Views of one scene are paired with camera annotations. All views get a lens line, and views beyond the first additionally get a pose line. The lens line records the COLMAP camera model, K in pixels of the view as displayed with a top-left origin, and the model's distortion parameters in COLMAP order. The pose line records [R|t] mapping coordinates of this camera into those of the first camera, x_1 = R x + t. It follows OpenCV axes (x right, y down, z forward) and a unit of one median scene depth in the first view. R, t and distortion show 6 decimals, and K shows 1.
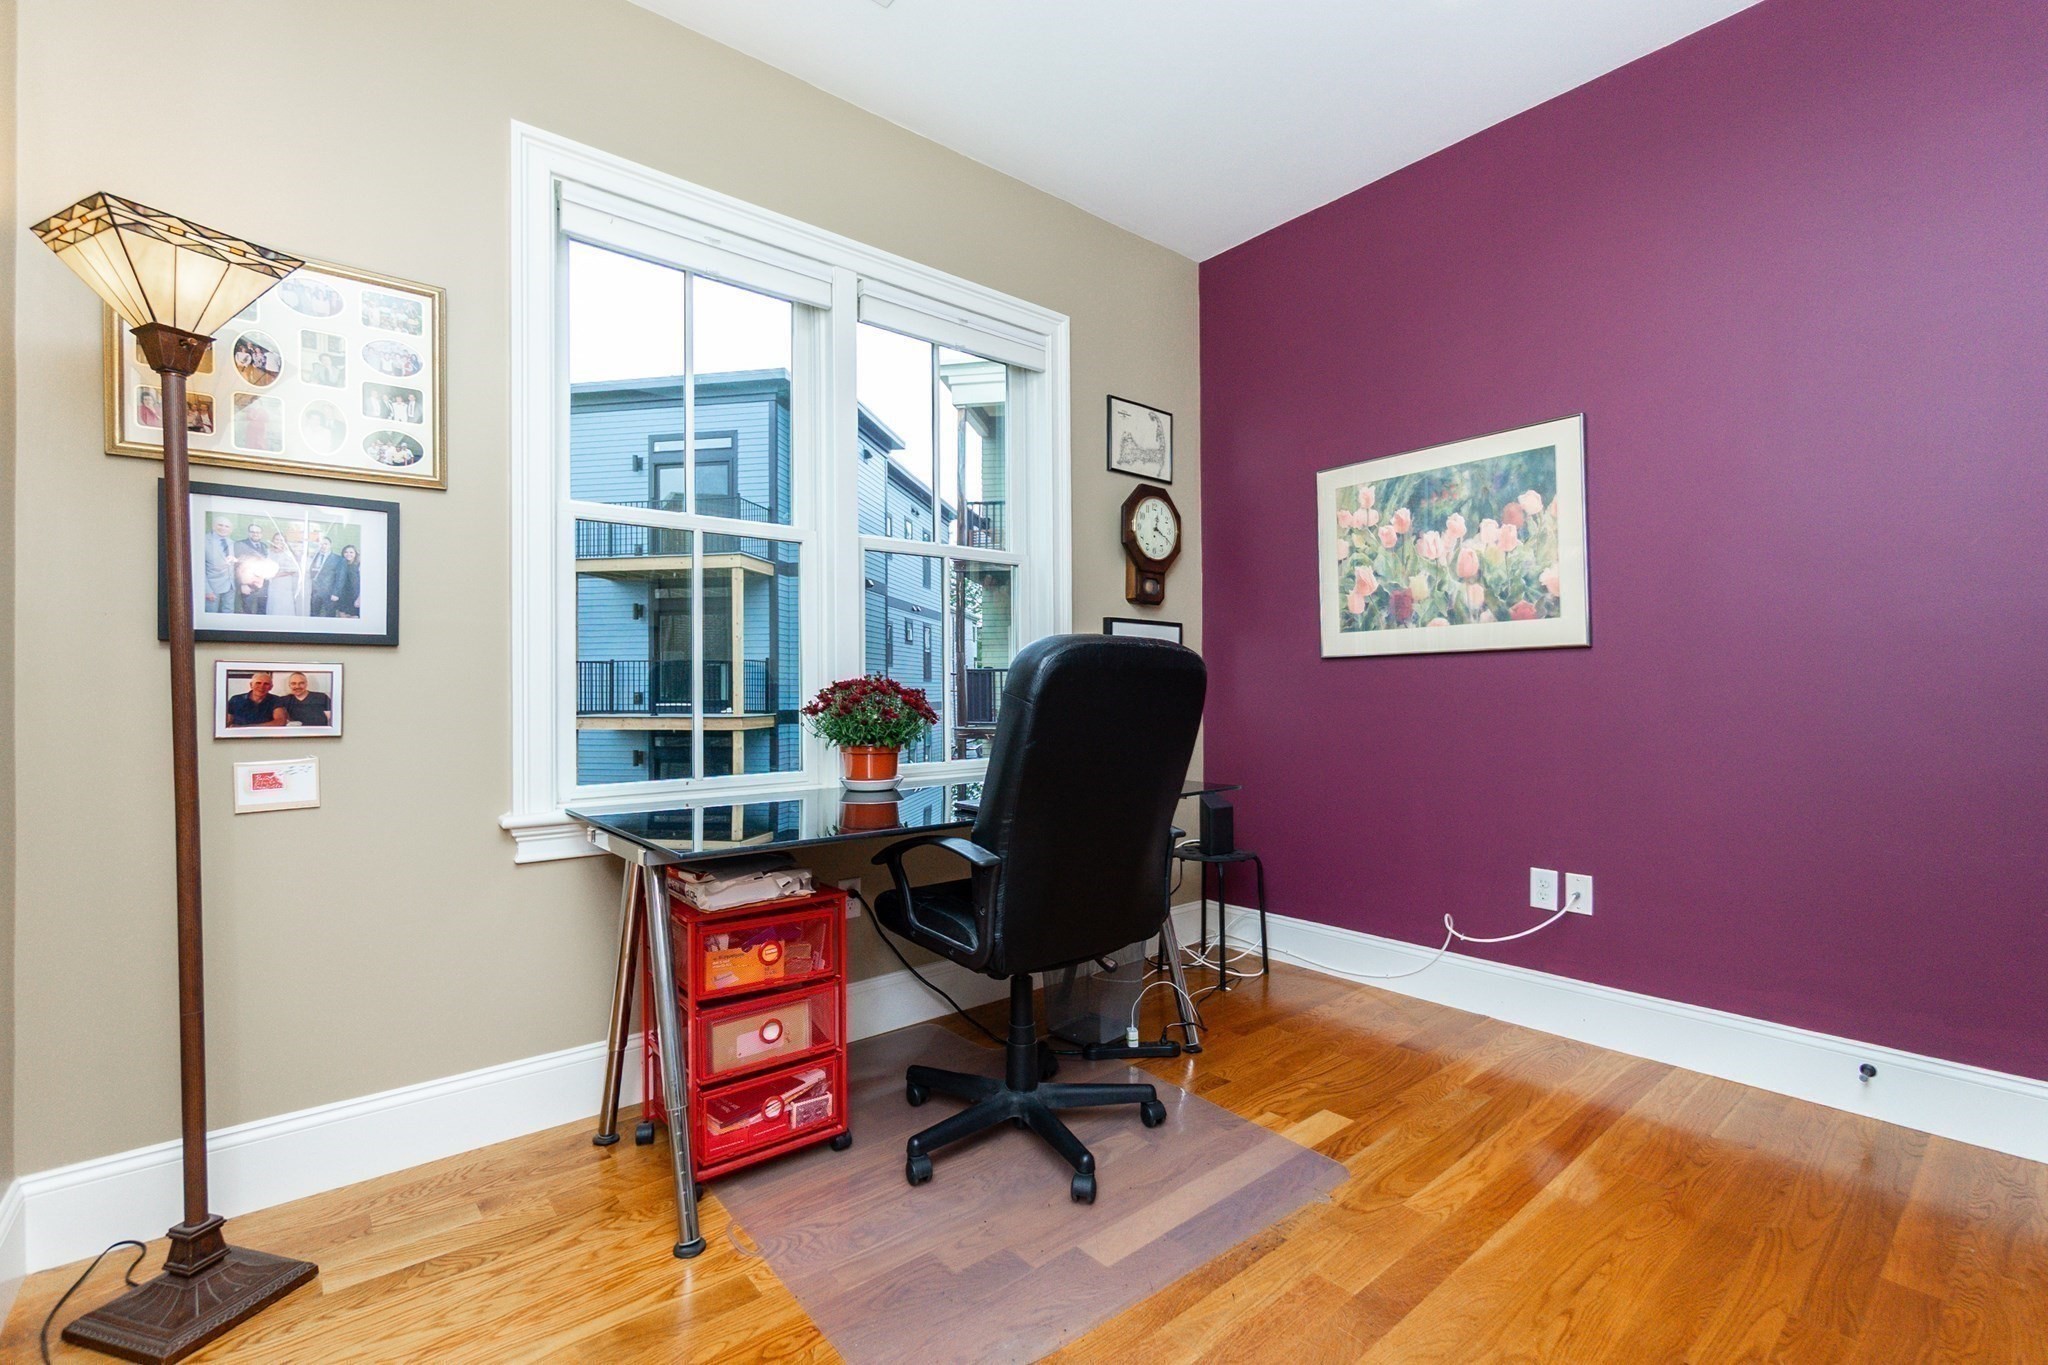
lens RADIAL K [[885.7, 0, 1020.0], [0, 885.7, 678.6], [0, 0, 1]] dist [-0.004512, -0.000014]
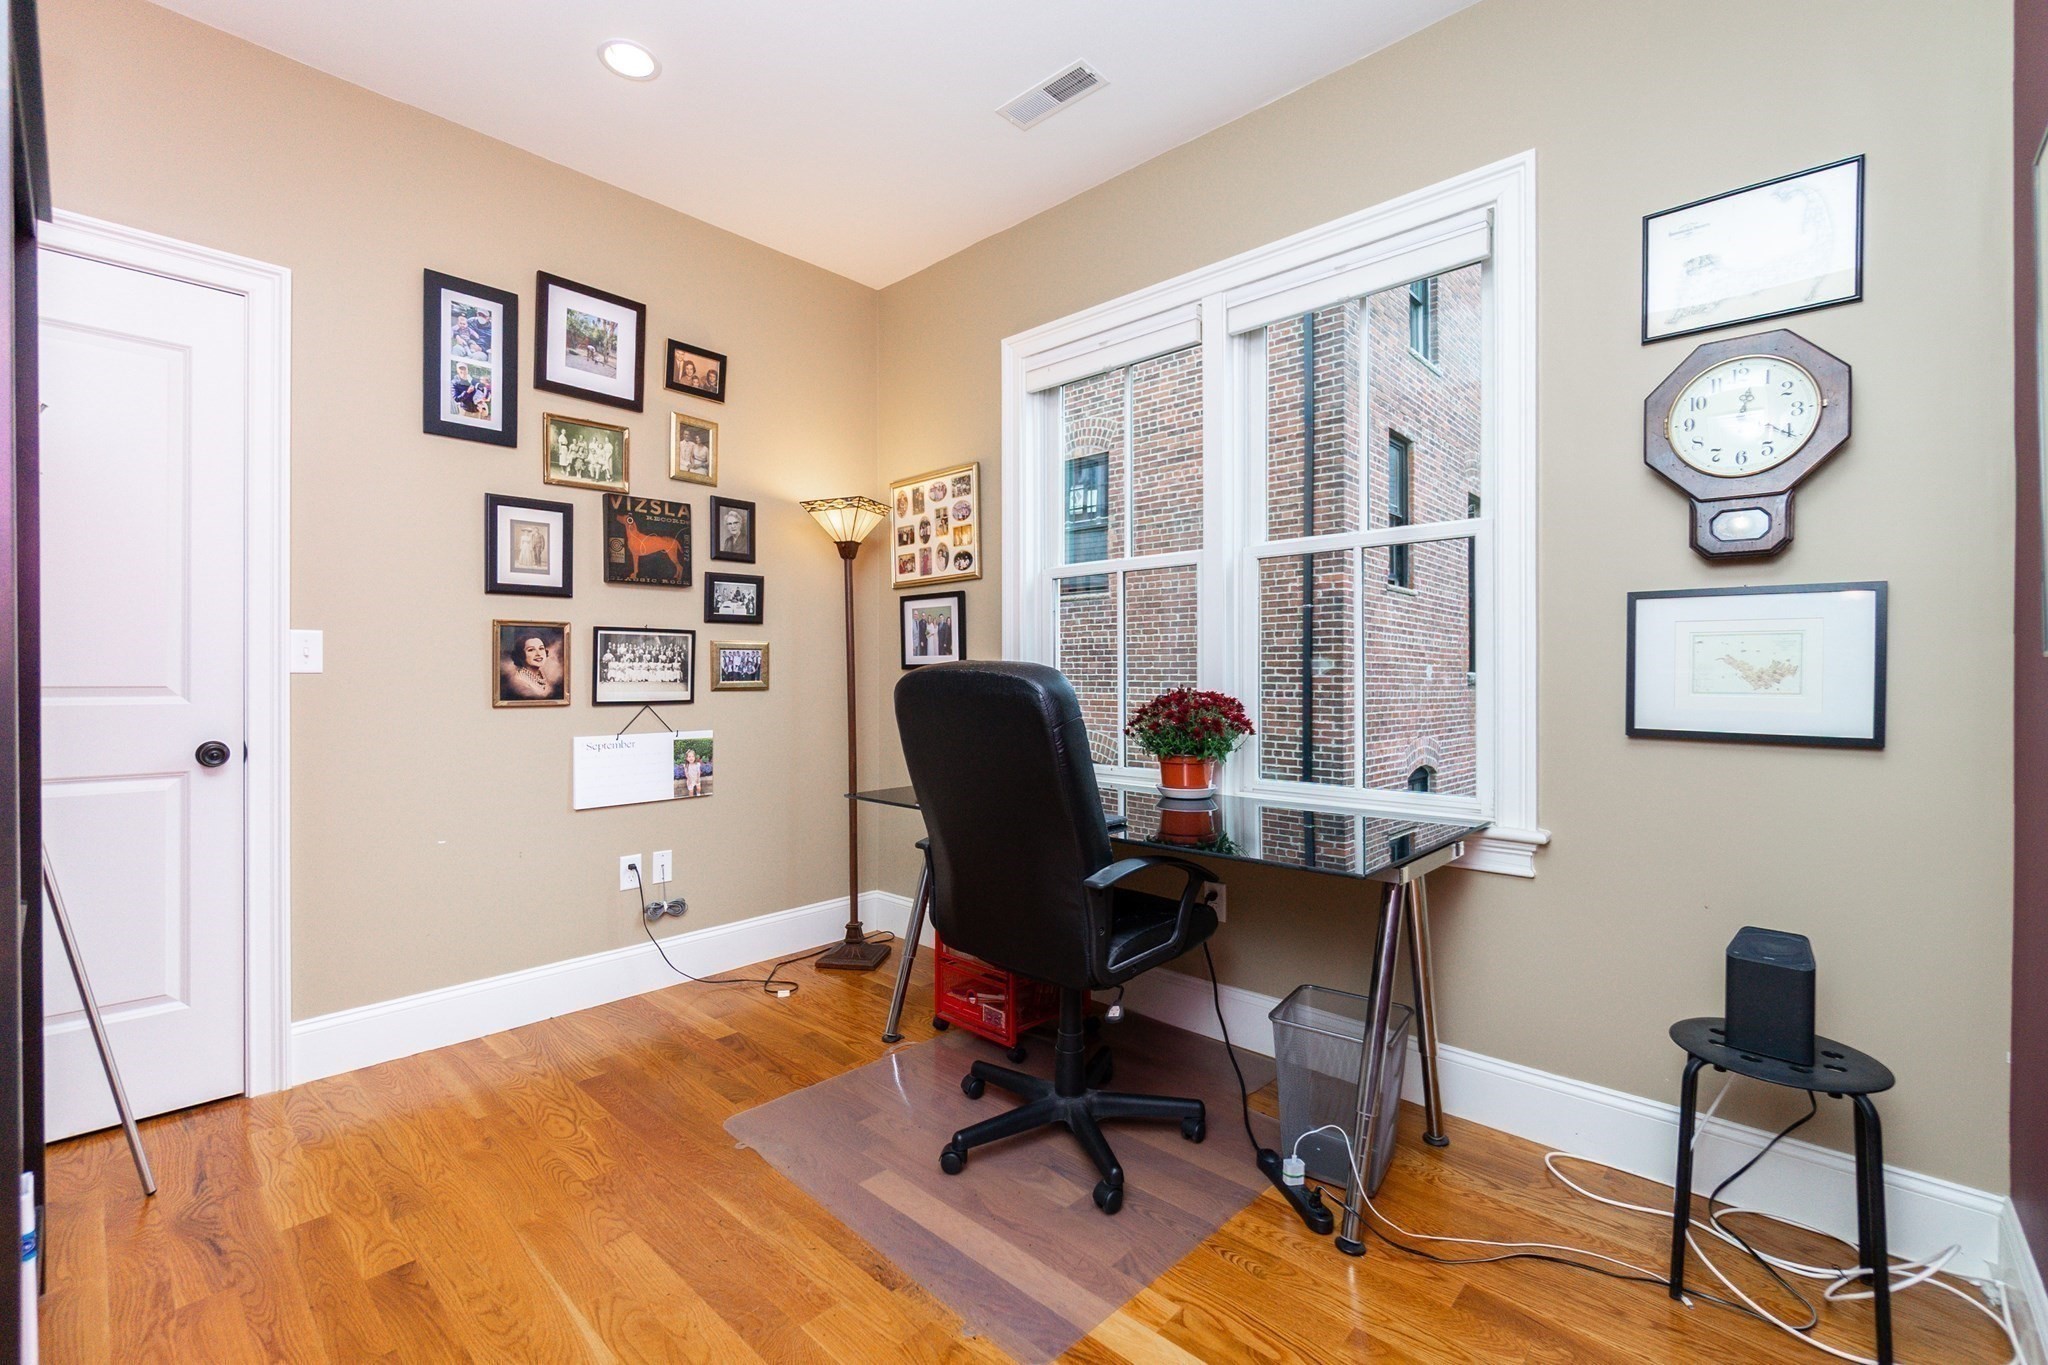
lens RADIAL K [[885.7, 0, 1020.0], [0, 885.7, 678.6], [0, 0, 1]] dist [-0.004512, -0.000014]
pose [[0.125299, -0.005685, -0.992103, 1.012997], [-0.008664, 0.999939, -0.006824, -0.006674], [0.992081, 0.009450, 0.125242, 0.817534]]
